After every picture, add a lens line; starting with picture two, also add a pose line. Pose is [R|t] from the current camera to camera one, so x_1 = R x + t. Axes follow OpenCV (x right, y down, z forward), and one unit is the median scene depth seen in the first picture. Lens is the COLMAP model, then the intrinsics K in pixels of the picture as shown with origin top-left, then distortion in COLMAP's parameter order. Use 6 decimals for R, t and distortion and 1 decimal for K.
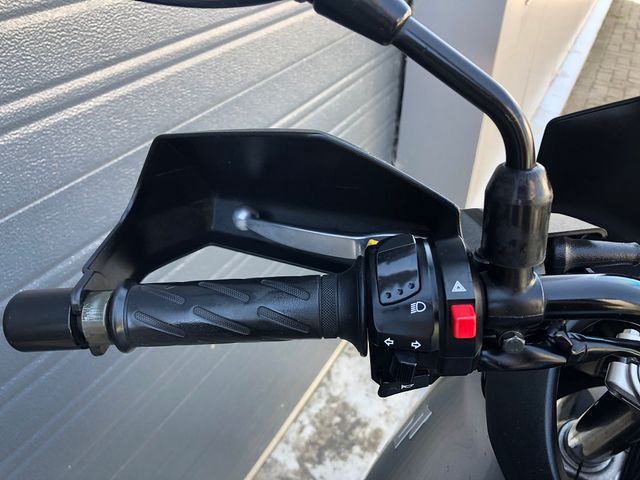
lens RADIAL K [[526.9, 0, 315.9], [0, 526.9, 239.2], [0, 0, 1]] dist [0.020262, -0.016801]
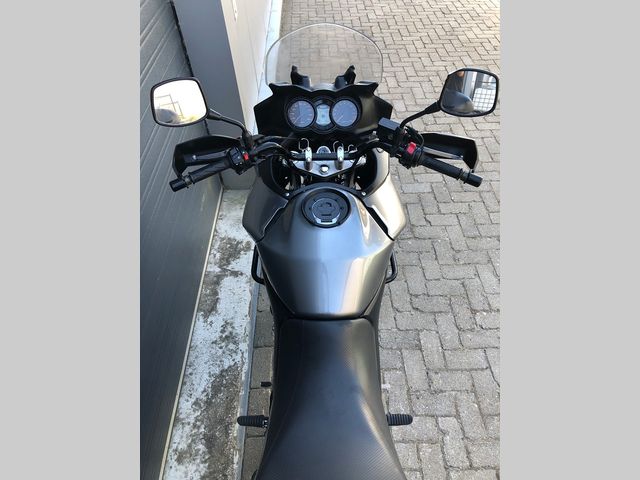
lens RADIAL K [[526.9, 0, 315.9], [0, 526.9, 239.2], [0, 0, 1]] dist [0.020262, -0.016801]
pose [[0.876449, -0.392028, 0.279556, -0.234762], [0.343798, 0.916014, 0.206692, 0.006855], [-0.337106, -0.085044, 0.937618, -1.090749]]
